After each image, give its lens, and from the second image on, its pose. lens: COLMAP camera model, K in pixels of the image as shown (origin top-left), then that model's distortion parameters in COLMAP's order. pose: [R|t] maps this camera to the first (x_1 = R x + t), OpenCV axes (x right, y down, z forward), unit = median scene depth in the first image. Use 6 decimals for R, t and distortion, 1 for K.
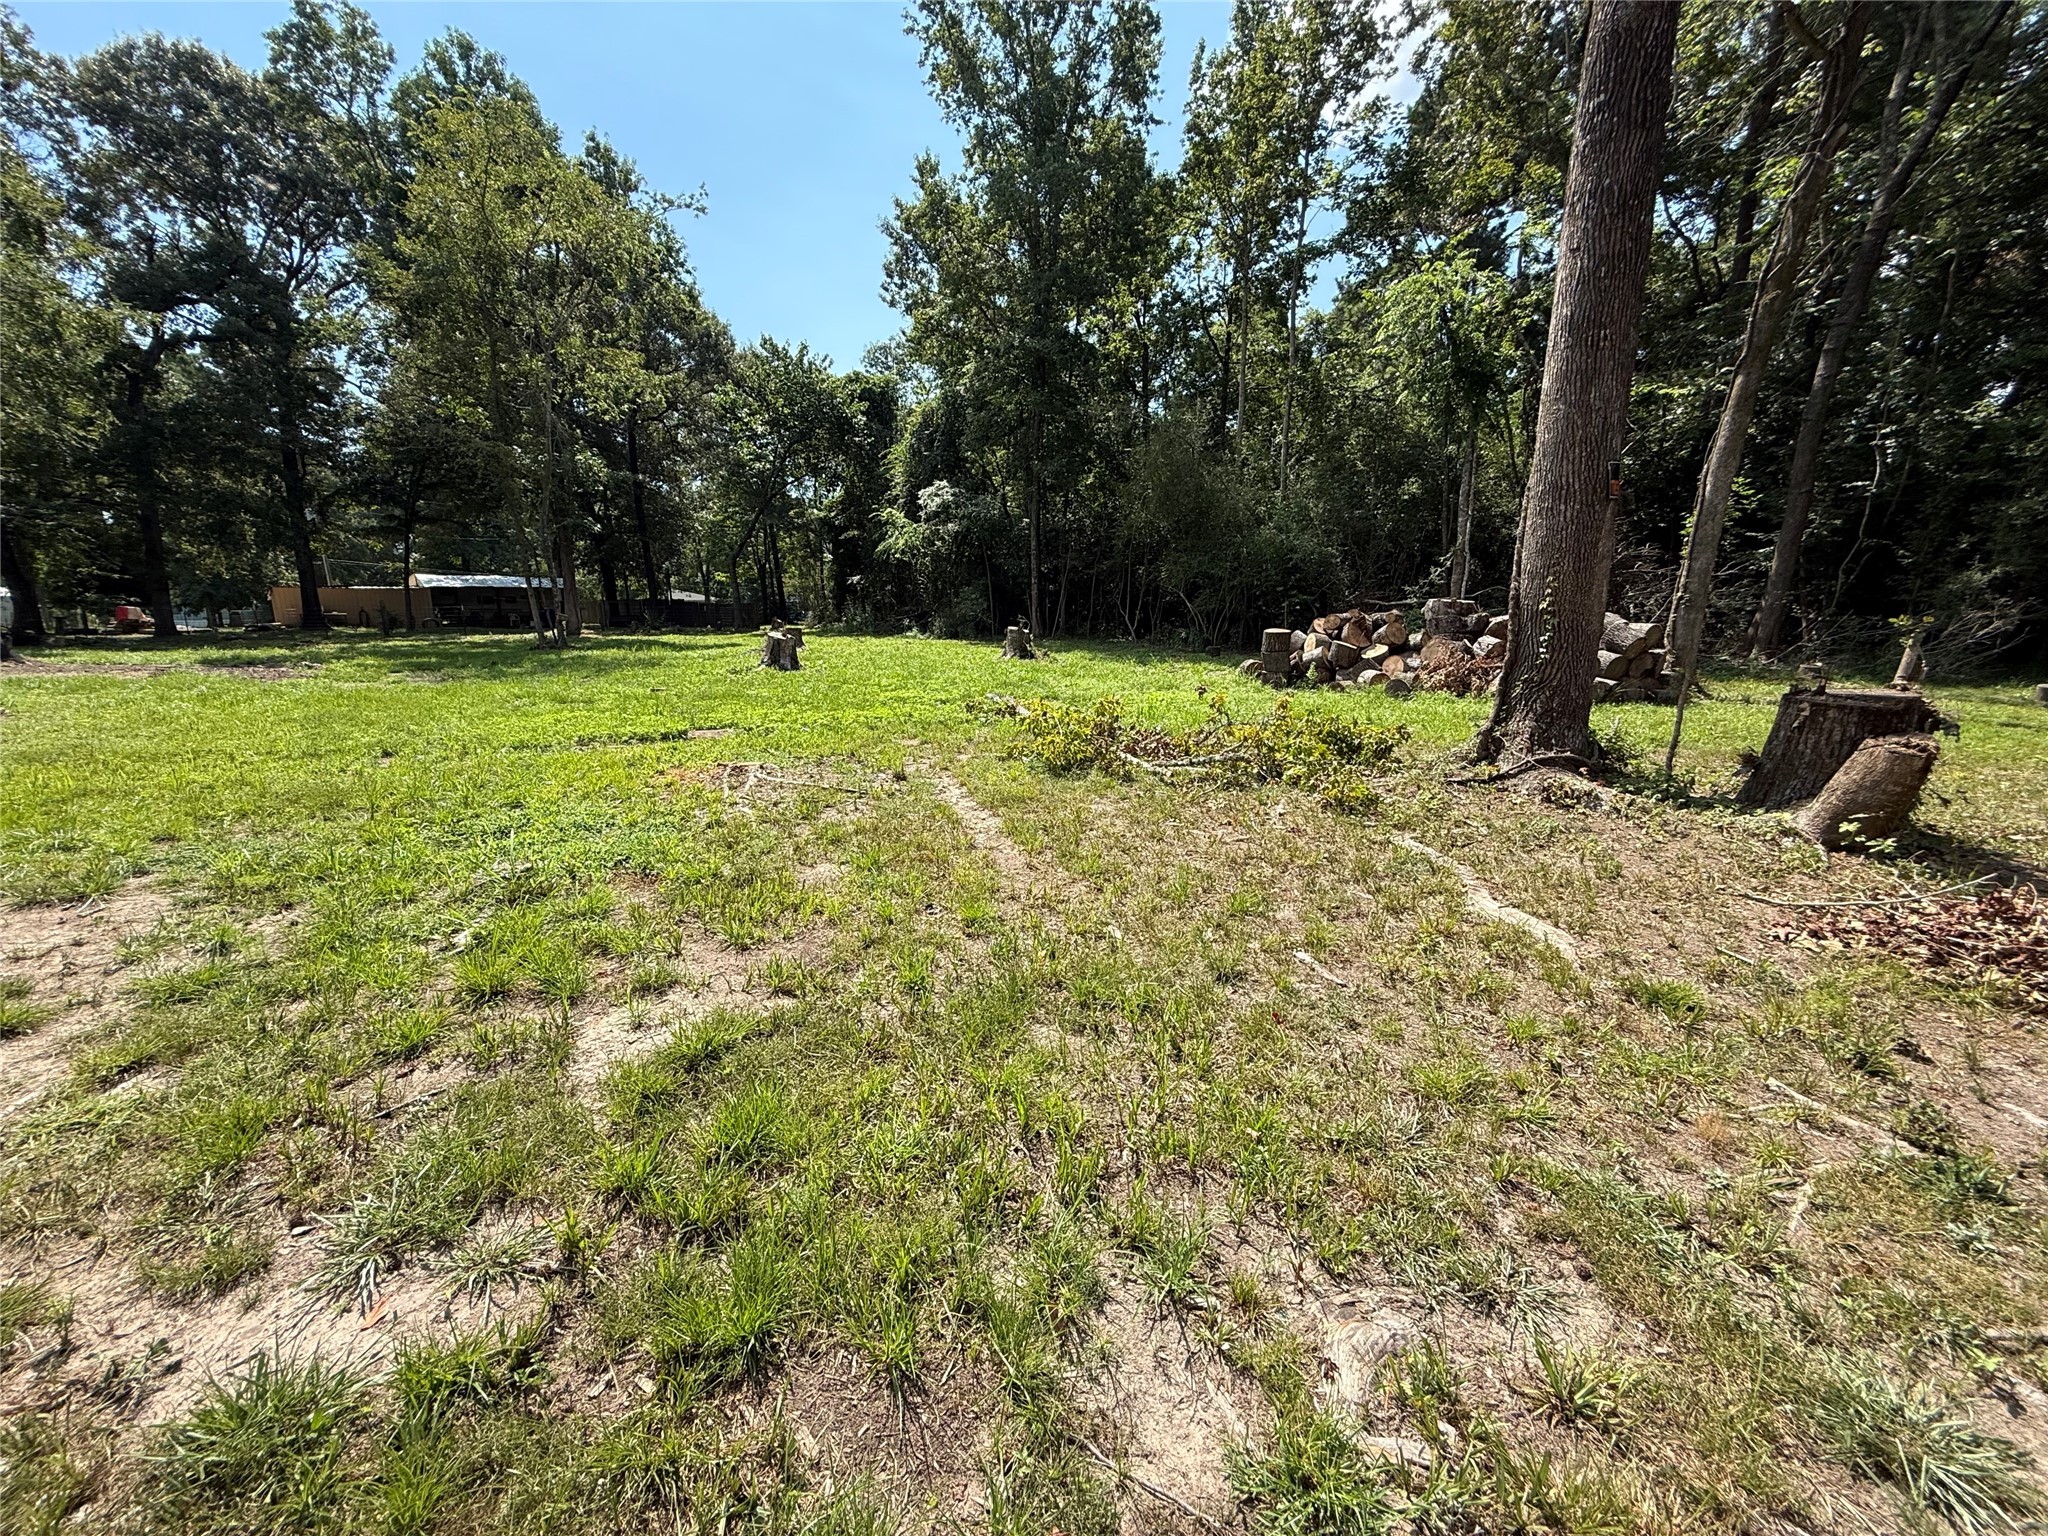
lens RADIAL K [[829.0, 0, 1026.3], [0, 829.0, 771.6], [0, 0, 1]] dist [-0.000357, 0.000534]
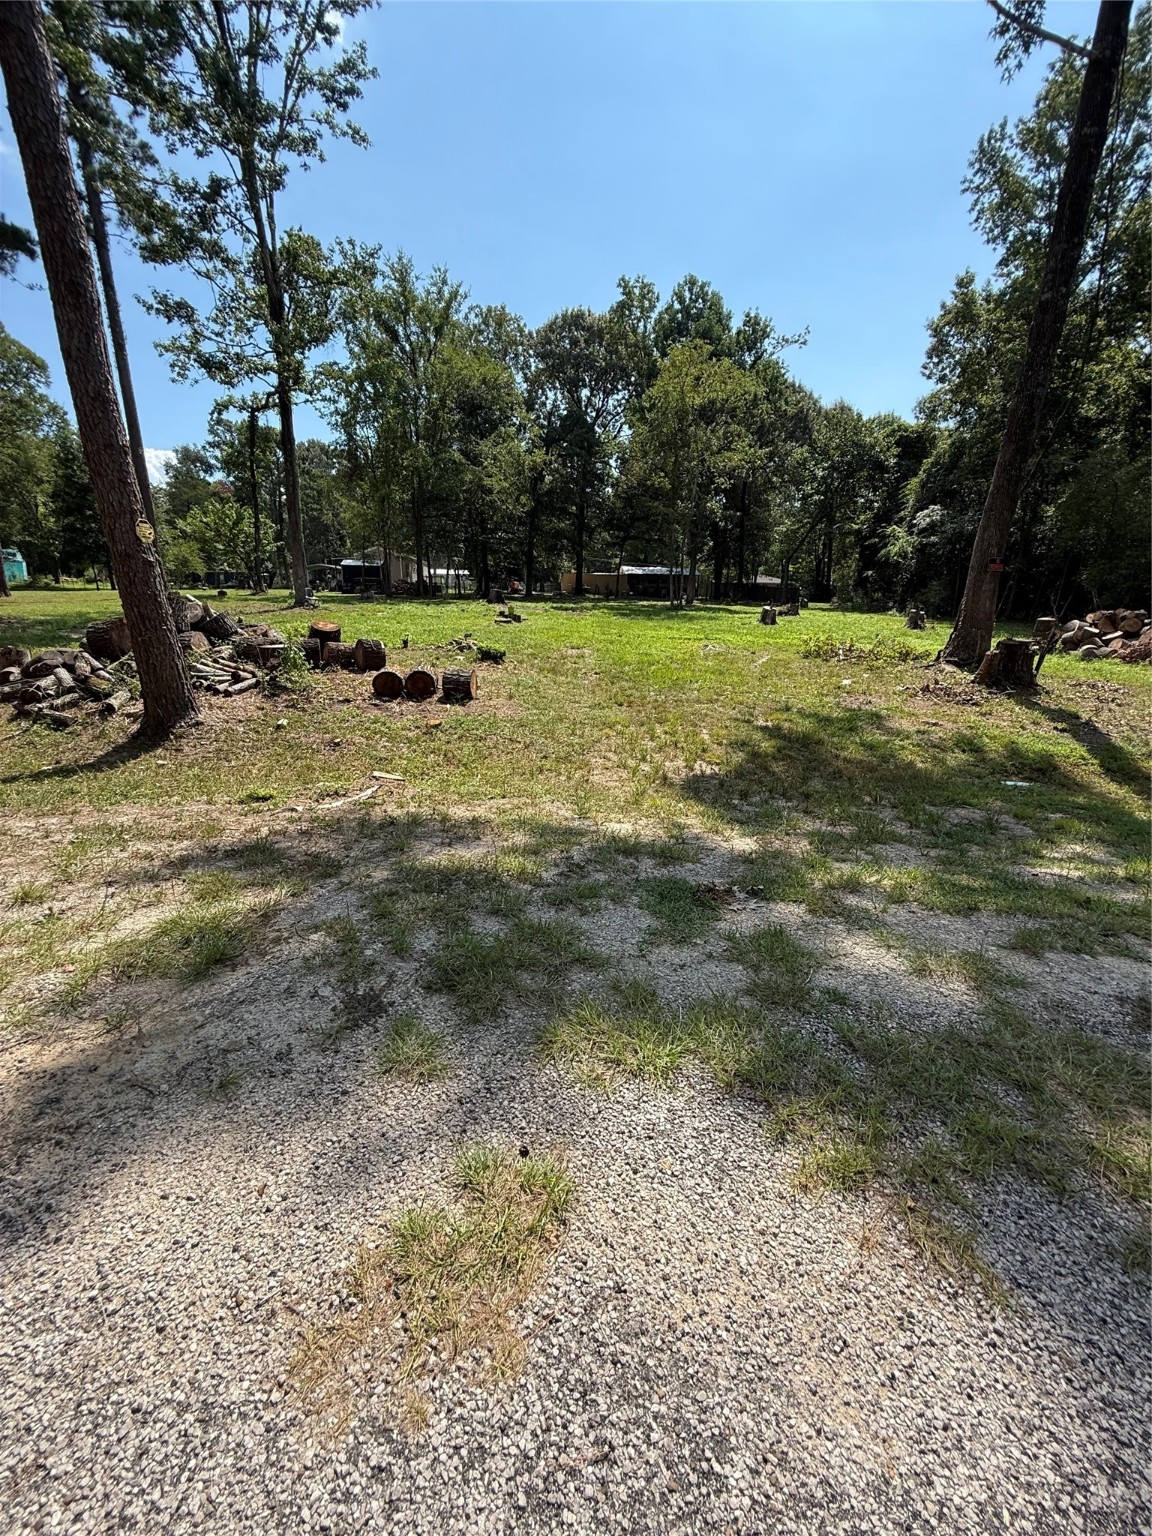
lens RADIAL K [[621.7, 0, 573.6], [0, 621.7, 768.0], [0, 0, 1]] dist [-0.000357, 0.000534]
pose [[0.771507, 0.203425, -0.602822, 0.176506], [-0.149866, 0.978951, 0.138549, 0.043897], [0.618318, -0.016549, 0.785754, -0.271280]]
